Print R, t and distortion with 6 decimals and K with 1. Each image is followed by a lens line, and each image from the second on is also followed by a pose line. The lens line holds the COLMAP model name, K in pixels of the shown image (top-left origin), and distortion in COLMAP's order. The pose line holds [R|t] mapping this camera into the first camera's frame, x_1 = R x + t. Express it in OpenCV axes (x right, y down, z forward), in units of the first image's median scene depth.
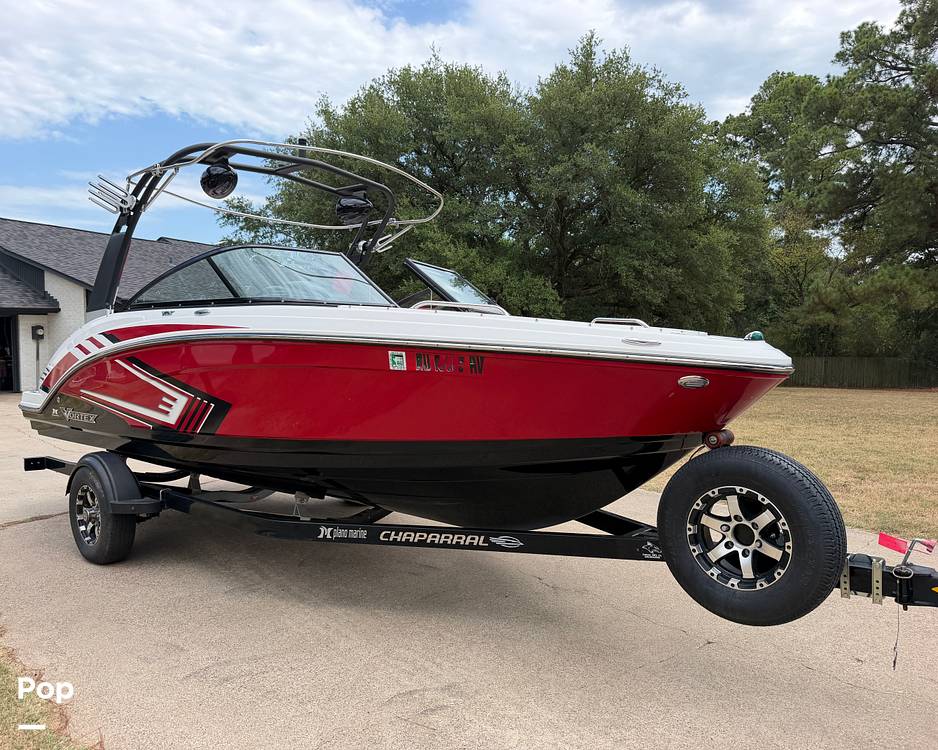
lens RADIAL K [[749.2, 0, 442.2], [0, 749.2, 376.1], [0, 0, 1]] dist [0.030321, -0.031997]
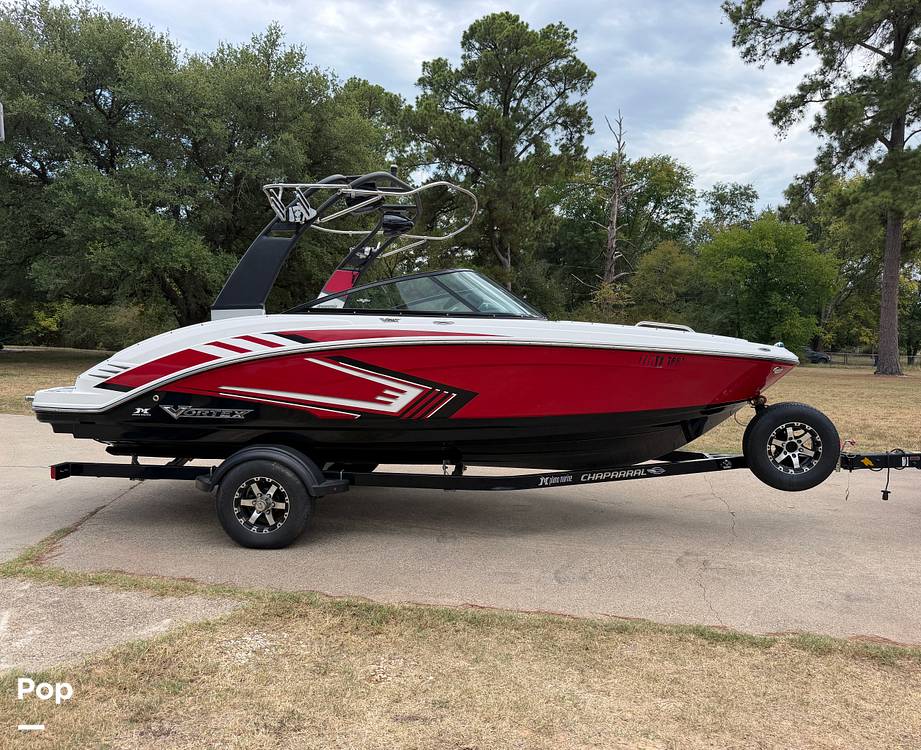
lens RADIAL K [[730.9, 0, 503.1], [0, 730.9, 378.3], [0, 0, 1]] dist [0.031070, 0.001123]
pose [[0.782580, -0.033399, 0.621654, -1.357167], [0.008135, 0.999023, 0.043433, -0.056428], [-0.622497, -0.028932, 0.782087, -0.024523]]
